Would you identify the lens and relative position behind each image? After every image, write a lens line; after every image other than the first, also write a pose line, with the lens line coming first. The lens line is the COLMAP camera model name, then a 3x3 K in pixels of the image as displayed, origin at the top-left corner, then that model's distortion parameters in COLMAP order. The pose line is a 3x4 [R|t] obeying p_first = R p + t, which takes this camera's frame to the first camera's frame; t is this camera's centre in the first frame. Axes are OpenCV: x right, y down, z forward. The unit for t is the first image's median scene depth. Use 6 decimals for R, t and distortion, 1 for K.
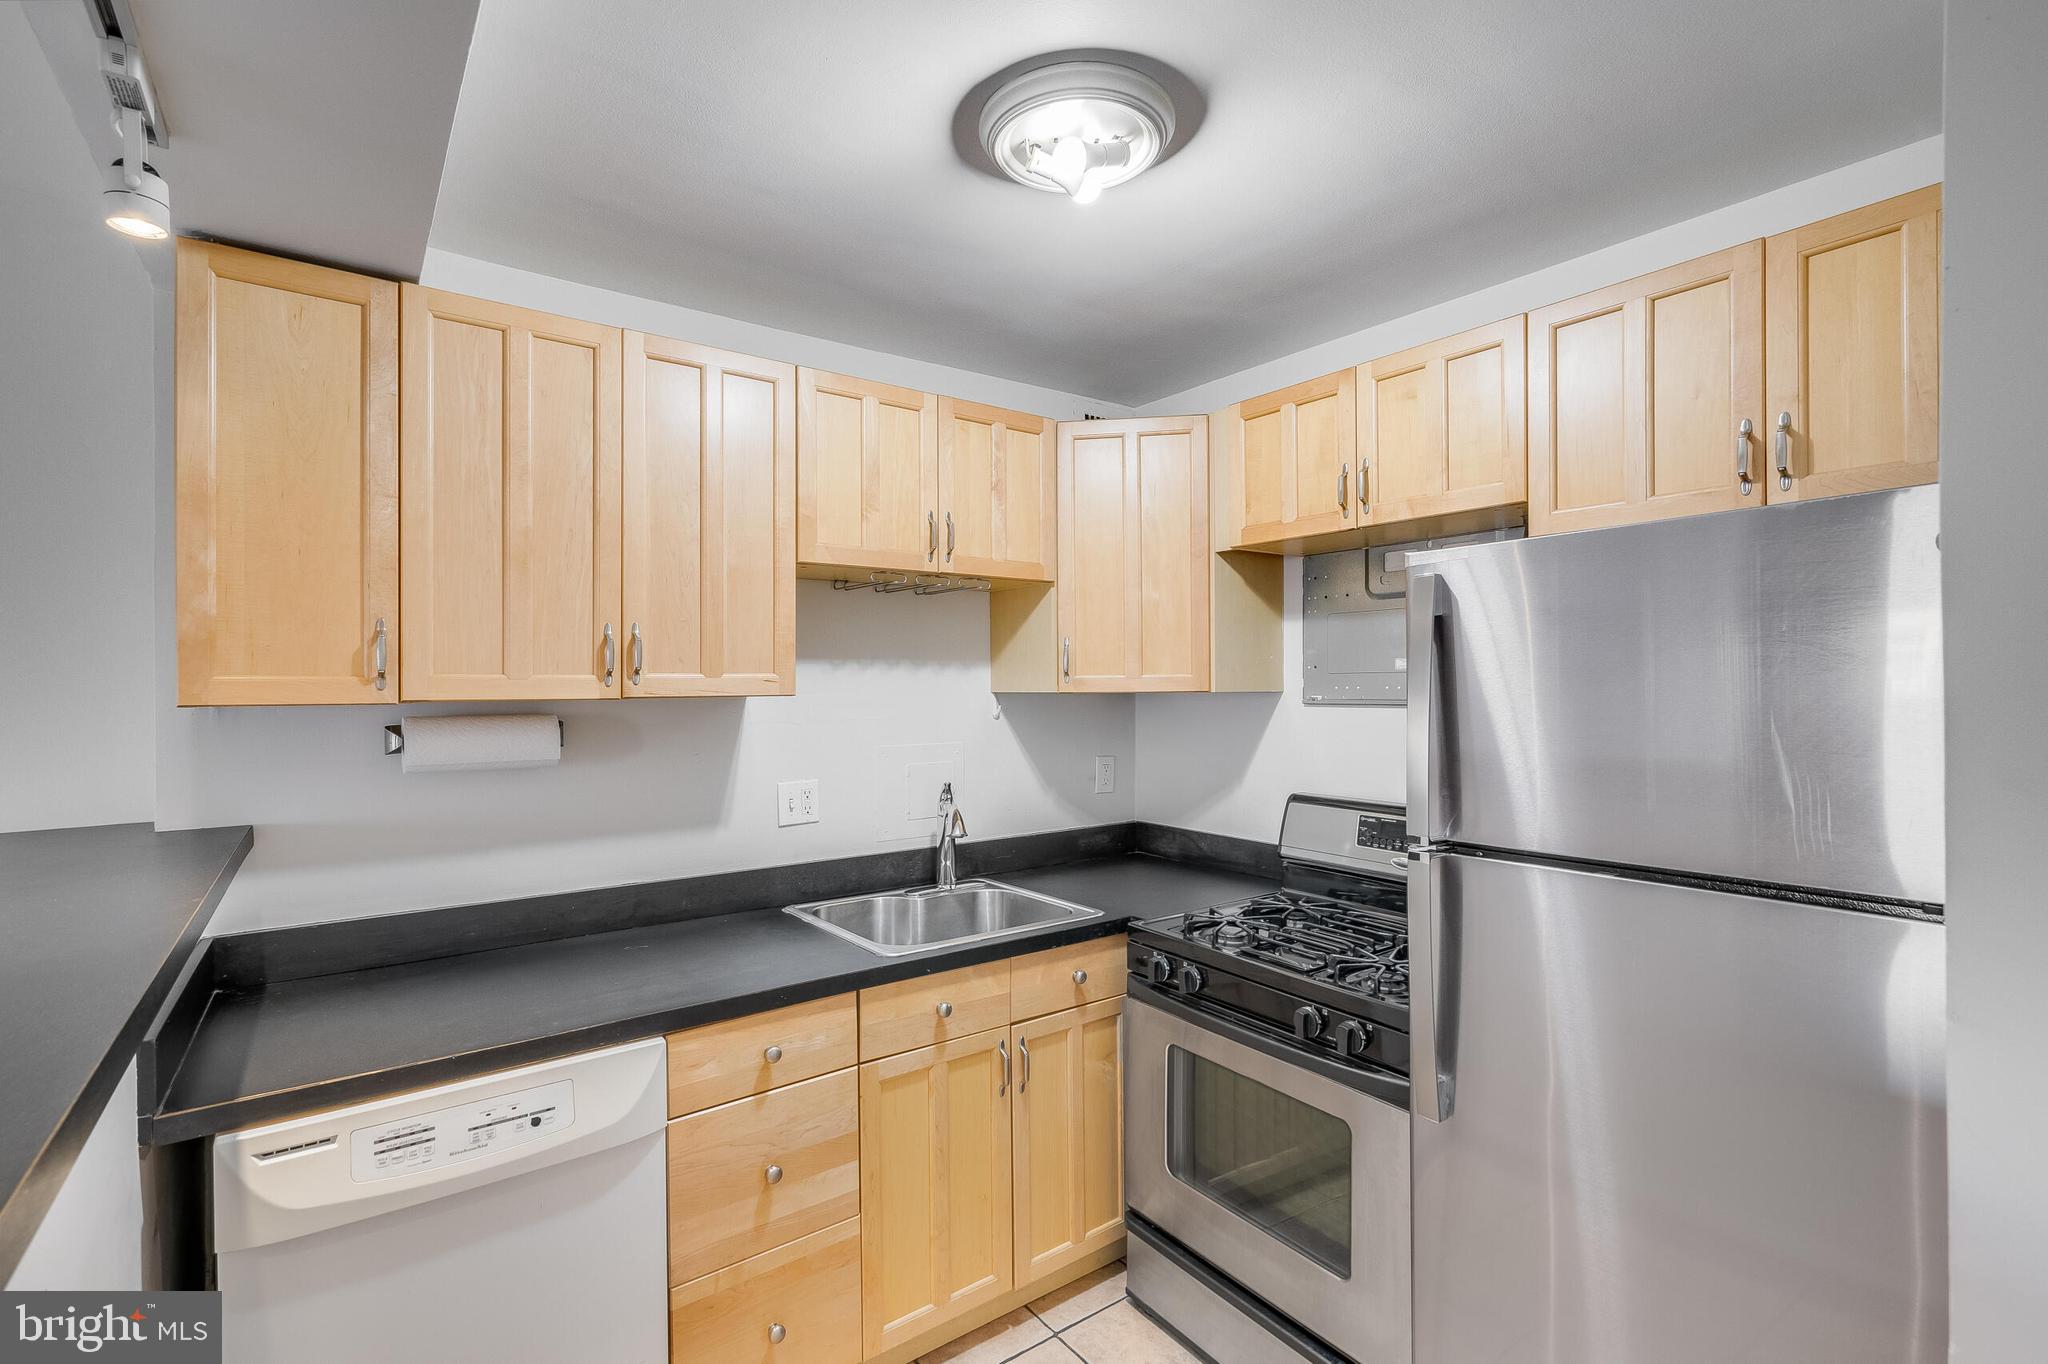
lens RADIAL K [[931.7, 0, 1012.0], [0, 931.7, 686.3], [0, 0, 1]] dist [-0.011055, 0.004161]
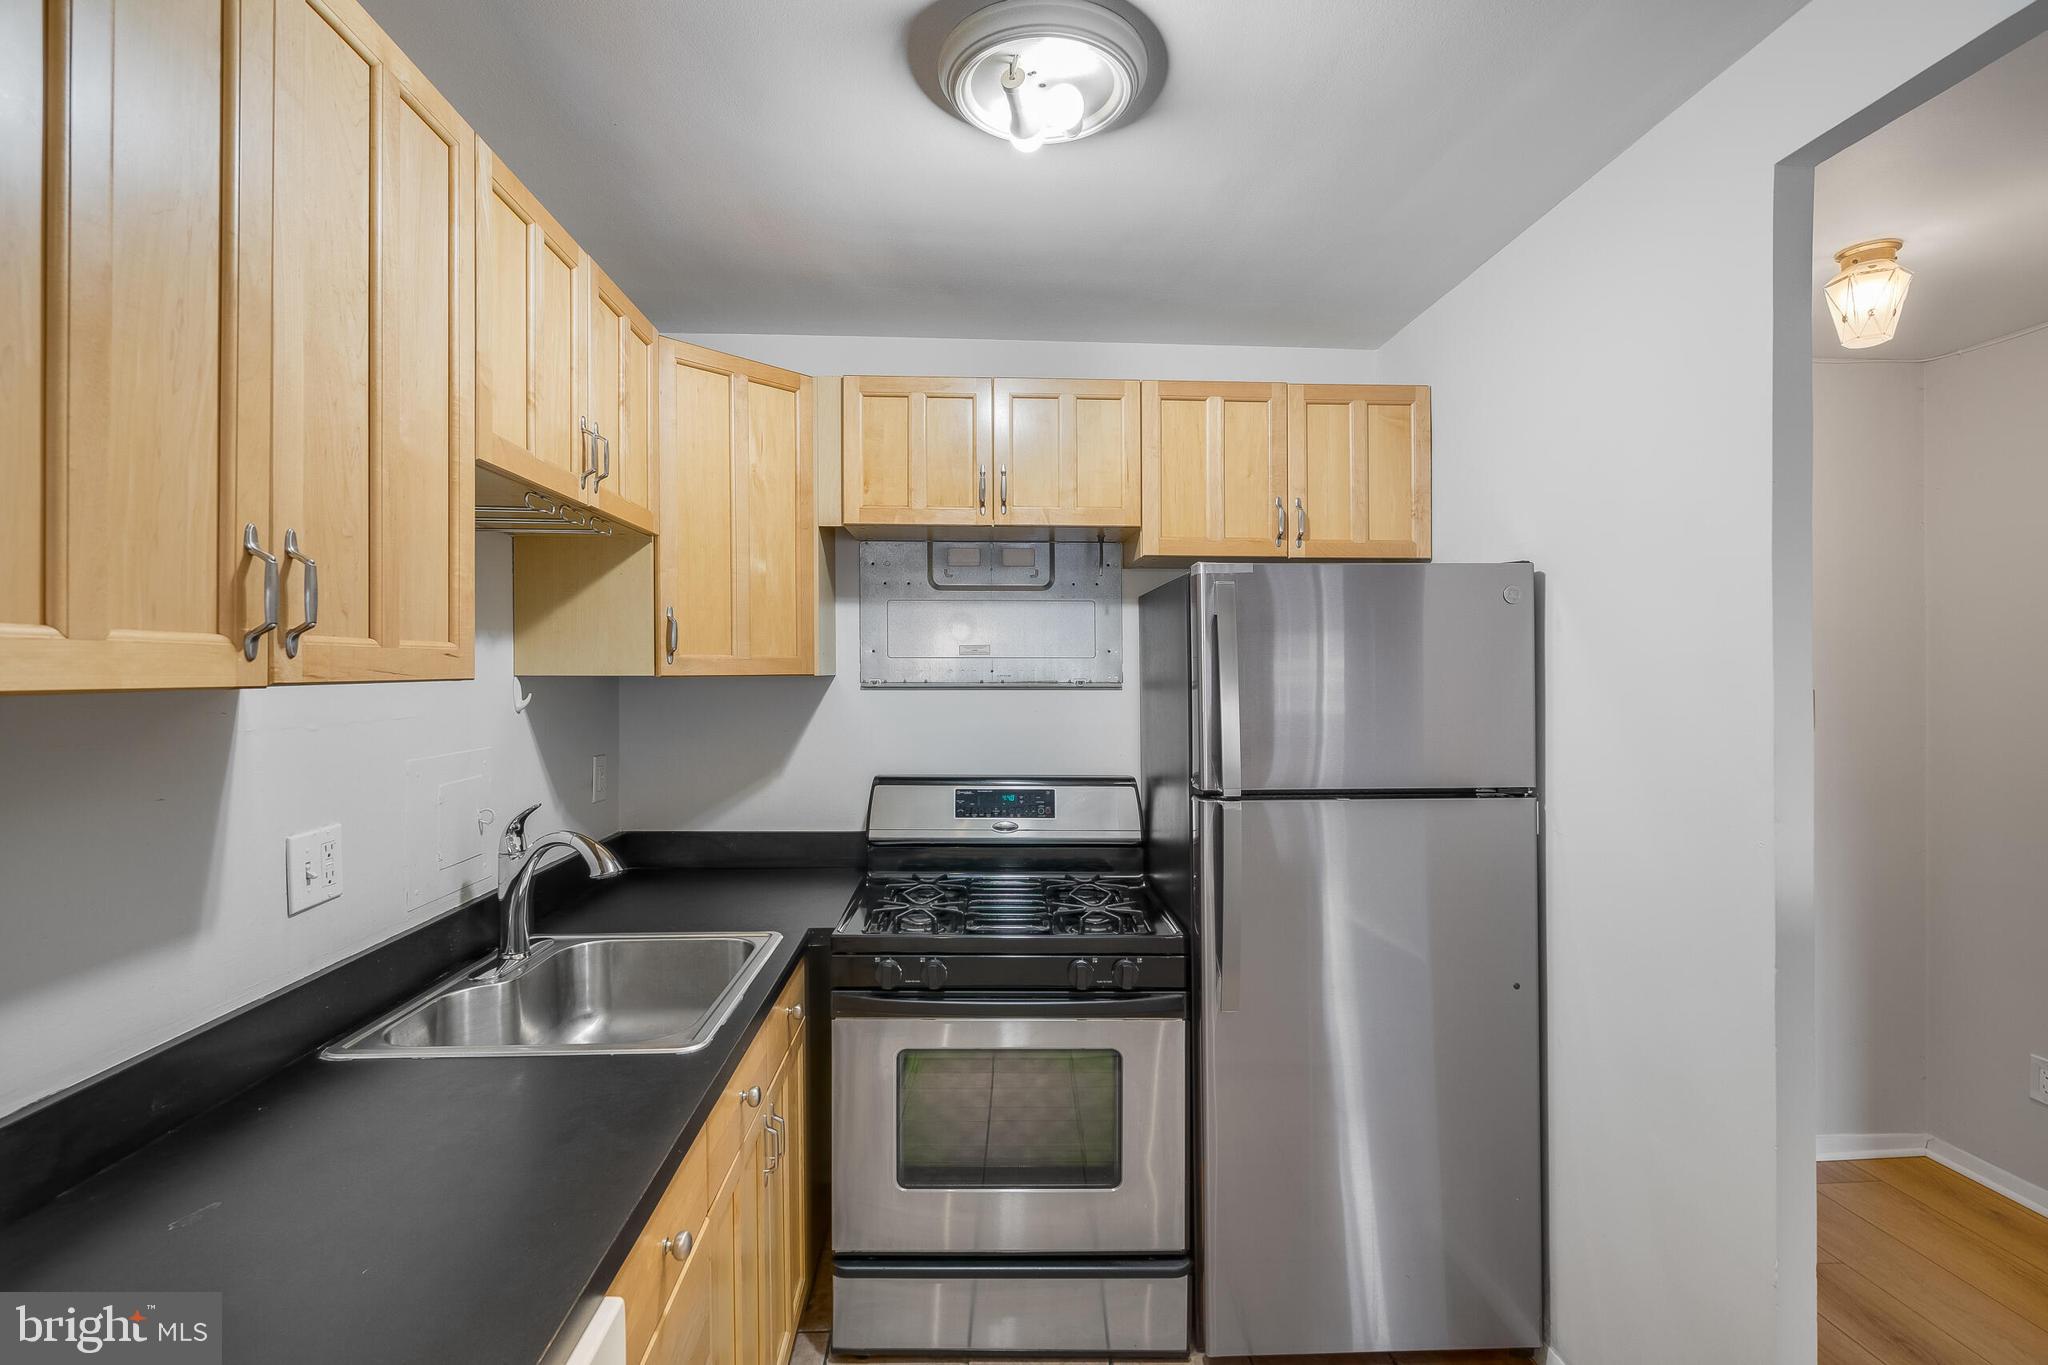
lens RADIAL K [[931.7, 0, 1015.2], [0, 931.7, 676.8], [0, 0, 1]] dist [-0.011055, 0.004161]
pose [[0.559214, 0.000293, 0.829024, -0.545083], [-0.004189, 0.999988, 0.002472, 0.005032], [-0.829013, -0.004855, 0.559208, 0.380708]]
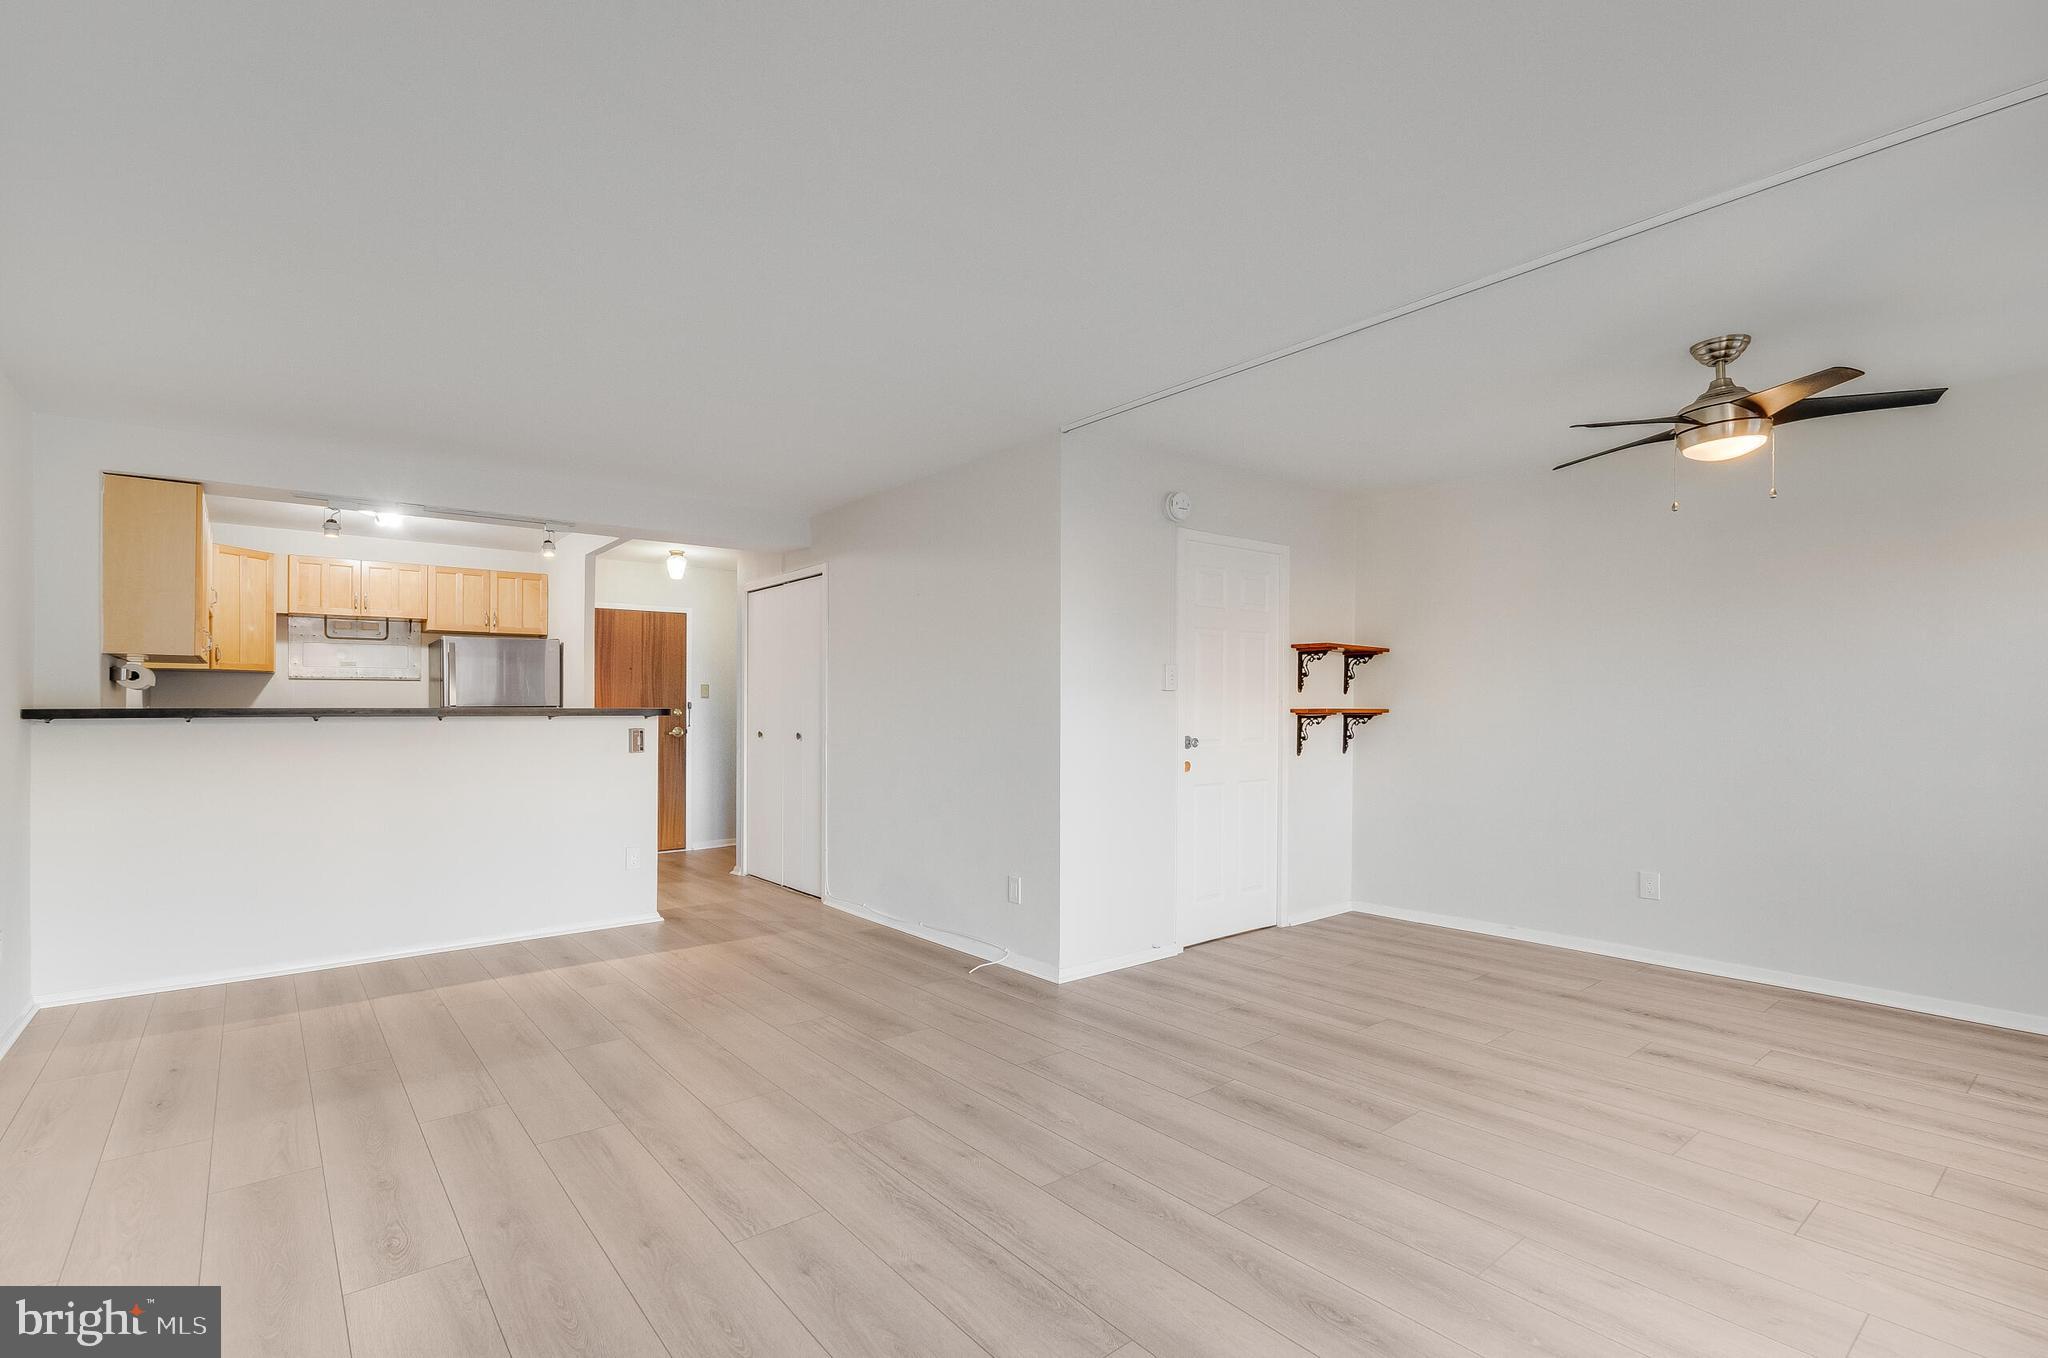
lens RADIAL K [[931.7, 0, 1039.2], [0, 931.7, 693.8], [0, 0, 1]] dist [-0.011055, 0.004161]
pose [[-0.066949, 0.022547, 0.997502, -2.753239], [0.008556, 0.999721, -0.022023, 0.159401], [-0.997720, 0.007061, -0.067123, -0.948345]]
